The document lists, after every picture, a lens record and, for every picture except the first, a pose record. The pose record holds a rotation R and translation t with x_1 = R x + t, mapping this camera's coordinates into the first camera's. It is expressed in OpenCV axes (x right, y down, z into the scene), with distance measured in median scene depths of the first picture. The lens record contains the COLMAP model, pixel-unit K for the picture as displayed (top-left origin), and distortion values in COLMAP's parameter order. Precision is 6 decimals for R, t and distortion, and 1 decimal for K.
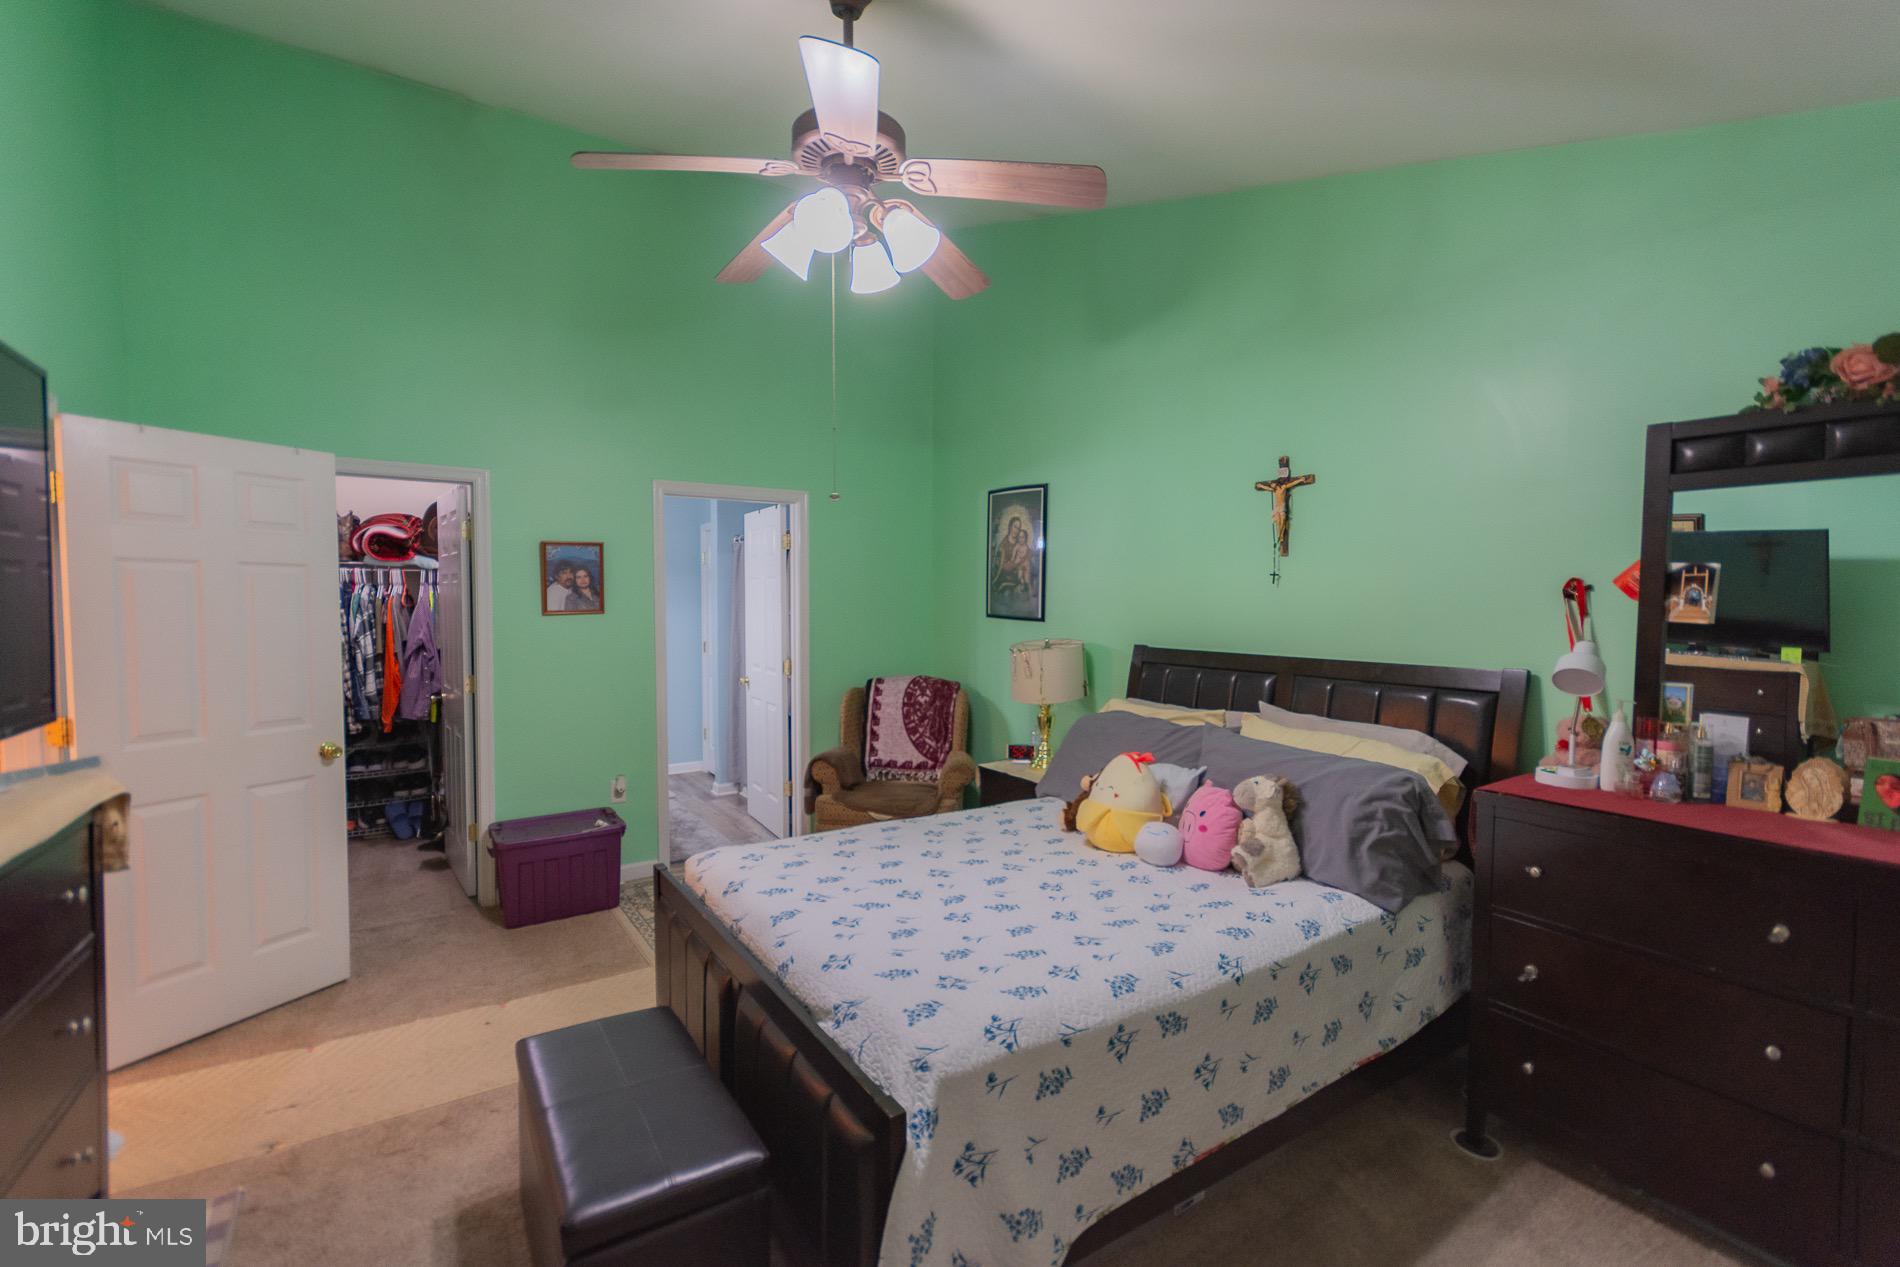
lens RADIAL K [[825.7, 0, 919.8], [0, 825.7, 640.5], [0, 0, 1]] dist [0.002614, 0.000120]
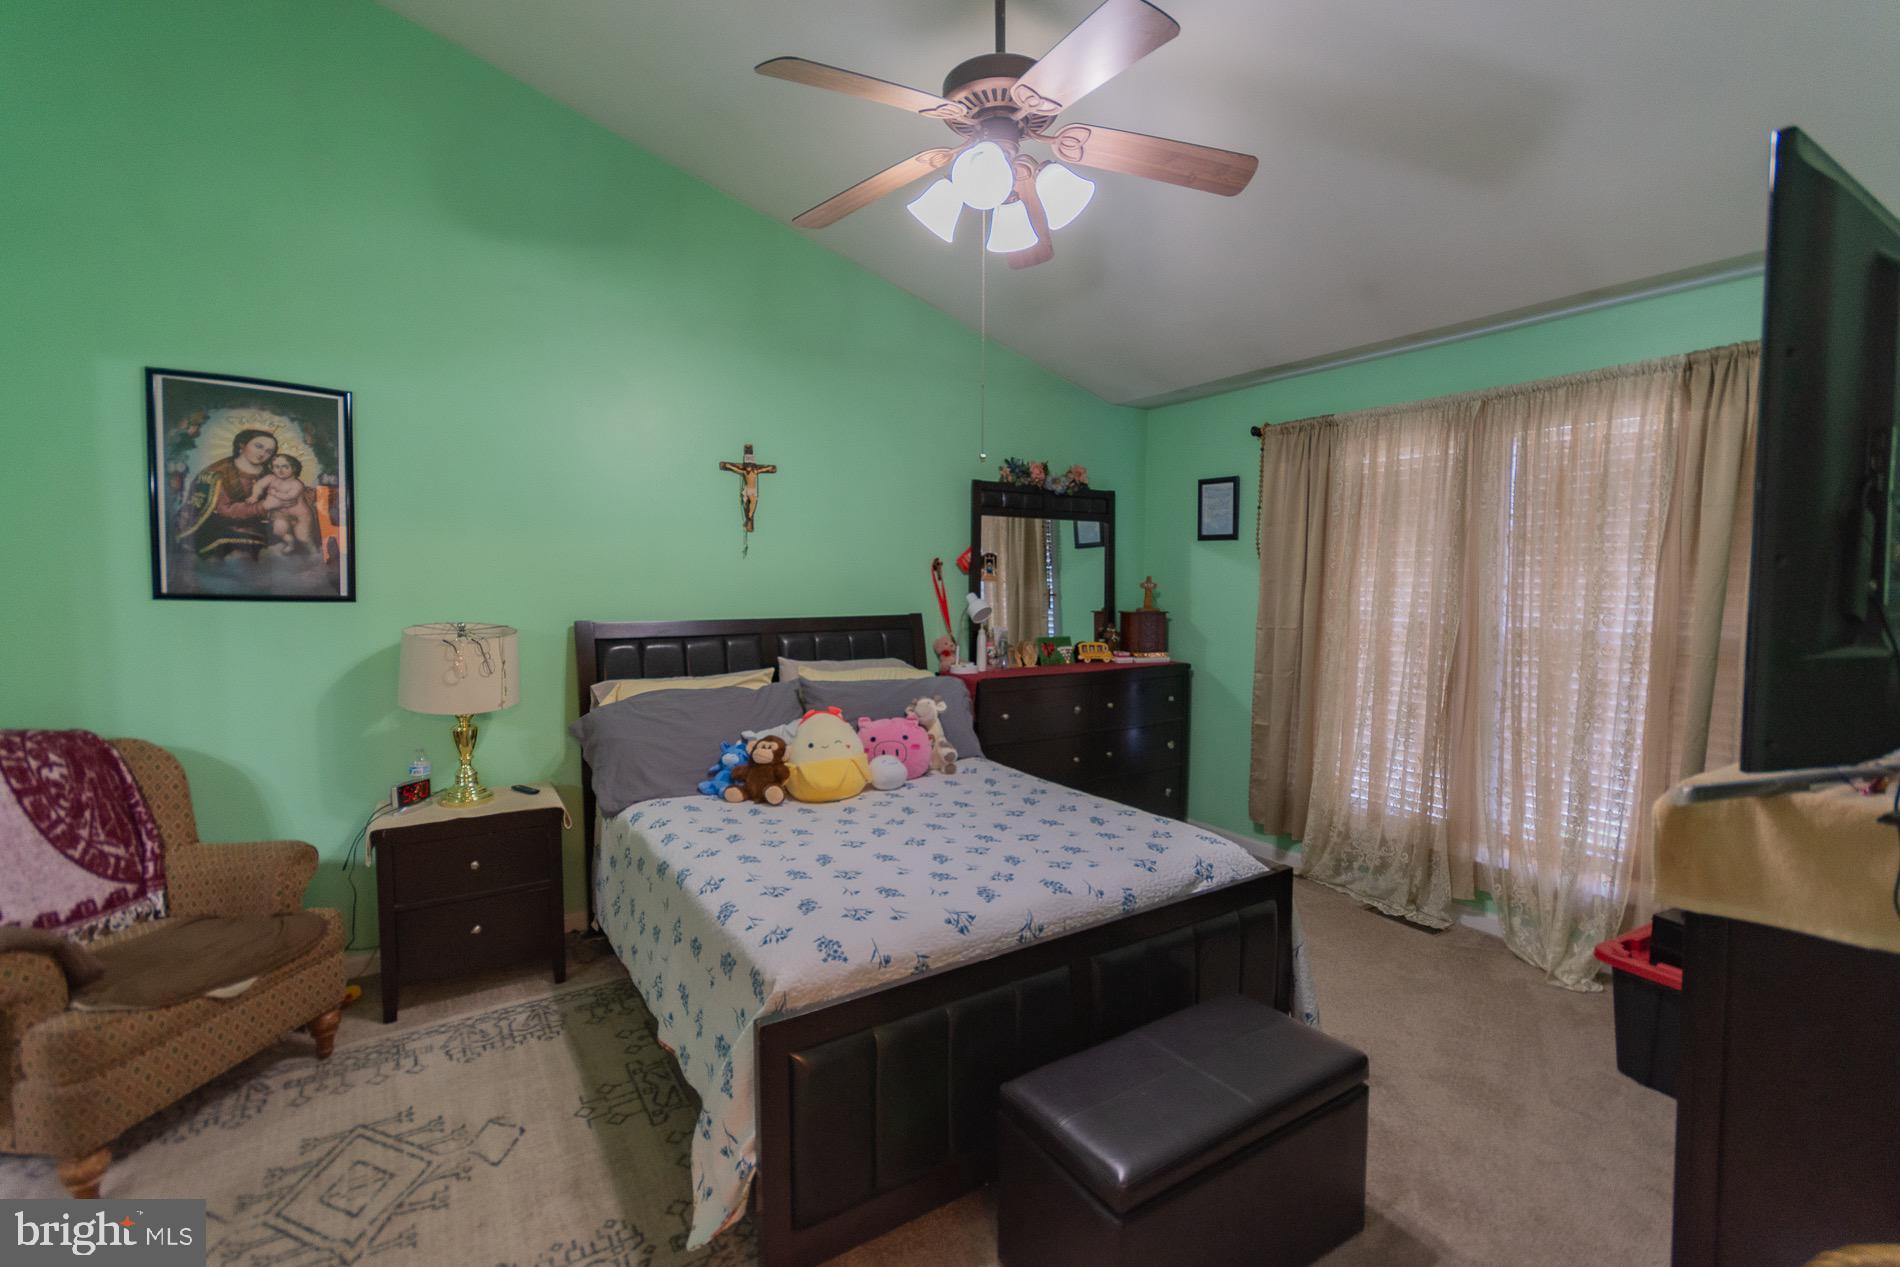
lens RADIAL K [[871.6, 0, 950.0], [0, 871.6, 633.5], [0, 0, 1]] dist [0.003316, 0.000673]
pose [[-0.019083, -0.067400, 0.997544, -0.788901], [0.047879, 0.996519, 0.068247, -0.030662], [-0.998671, 0.049064, -0.015790, 0.750456]]
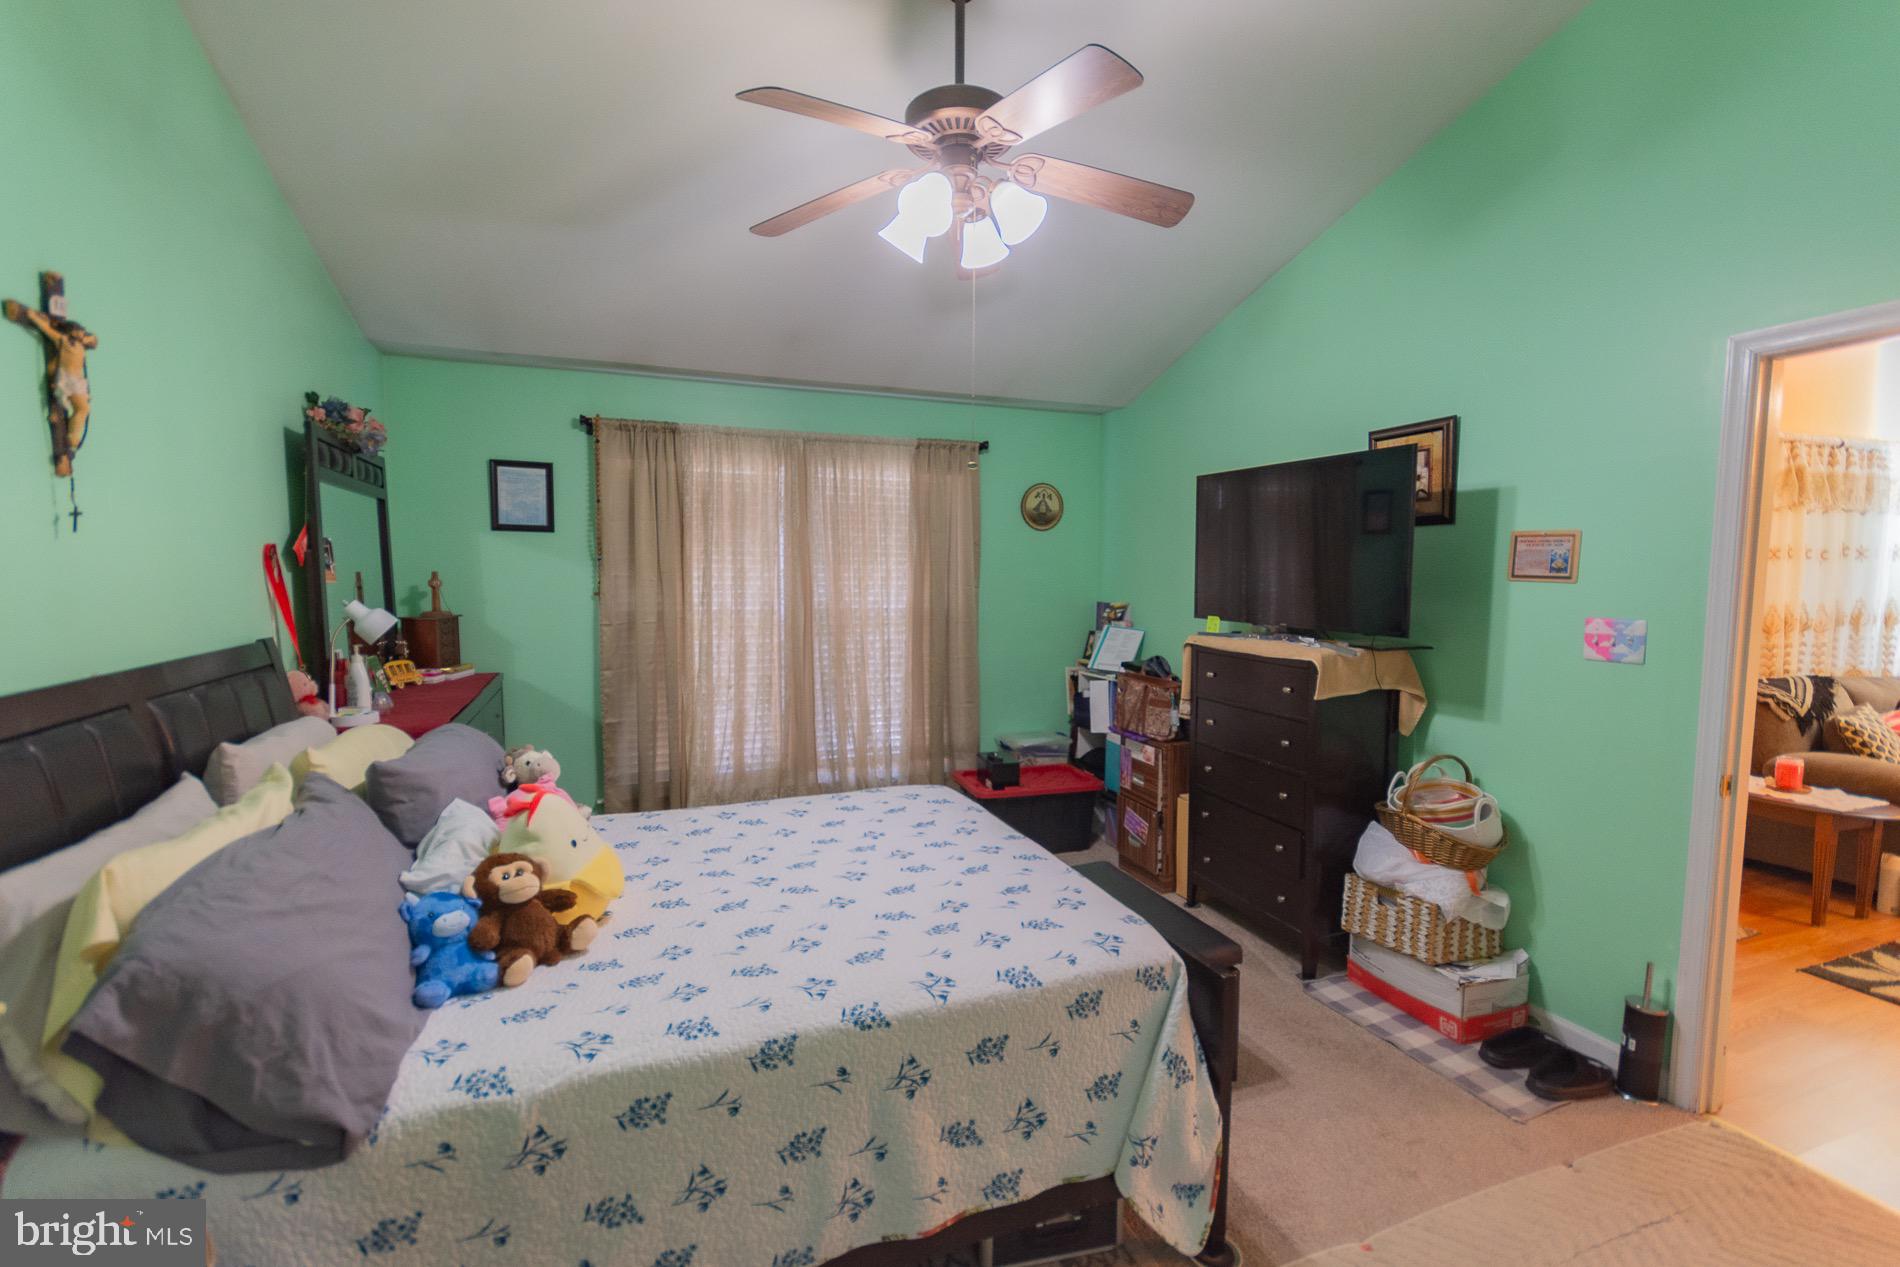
lens RADIAL K [[845.4, 0, 968.6], [0, 845.4, 632.6], [0, 0, 1]] dist [-0.000522, 0.000064]
pose [[-0.989111, -0.016017, 0.146294, -0.177682], [0.002460, 0.992121, 0.125259, -0.071606], [-0.147148, 0.124255, -0.981279, 1.437539]]
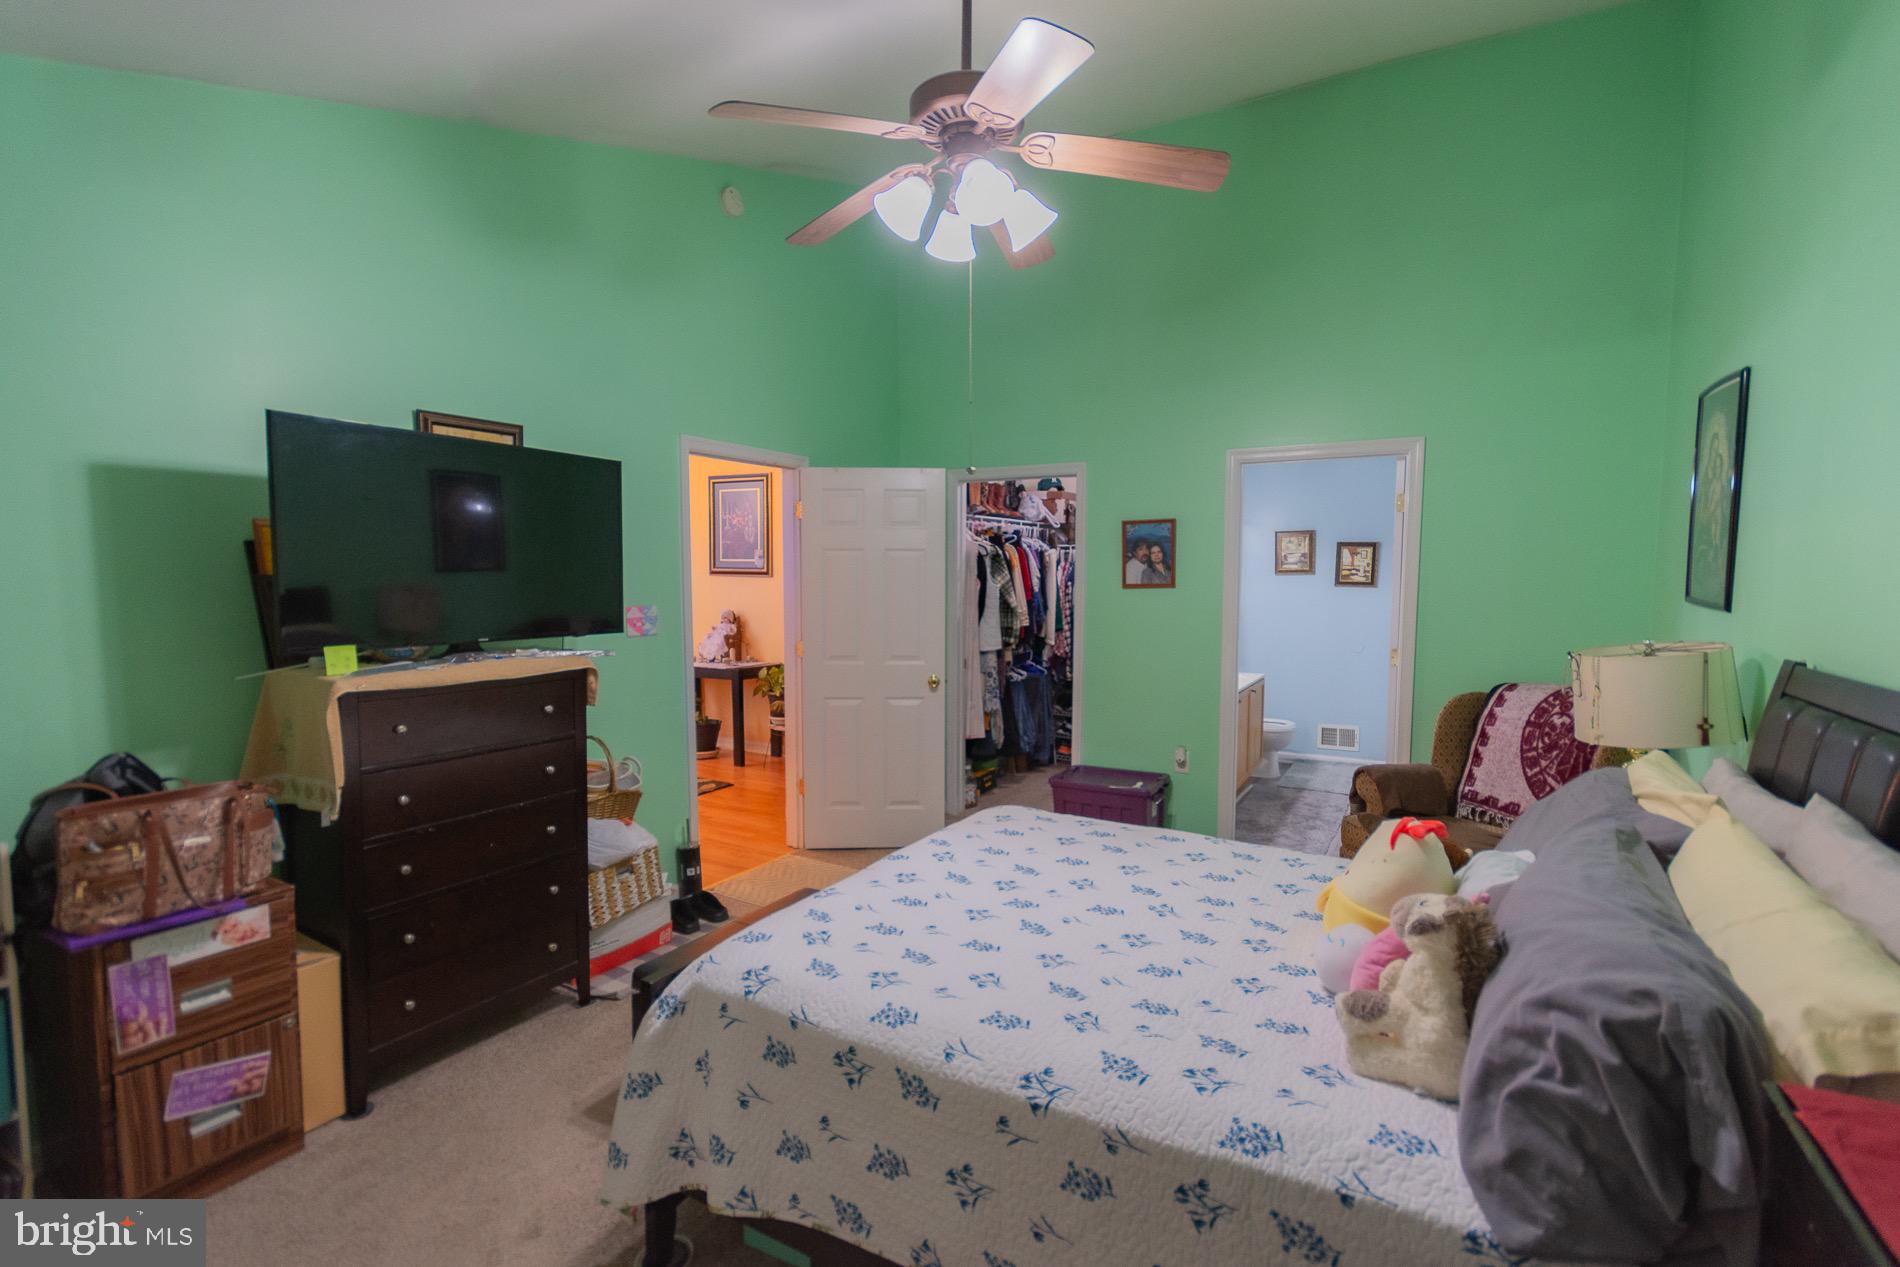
lens RADIAL K [[837.9, 0, 946.2], [0, 837.9, 636.0], [0, 0, 1]] dist [0.003314, 0.000009]
pose [[0.482846, 0.064430, -0.873332, 0.558974], [-0.044754, 0.997802, 0.048869, -0.014878], [0.874561, 0.015489, 0.484668, 0.338878]]
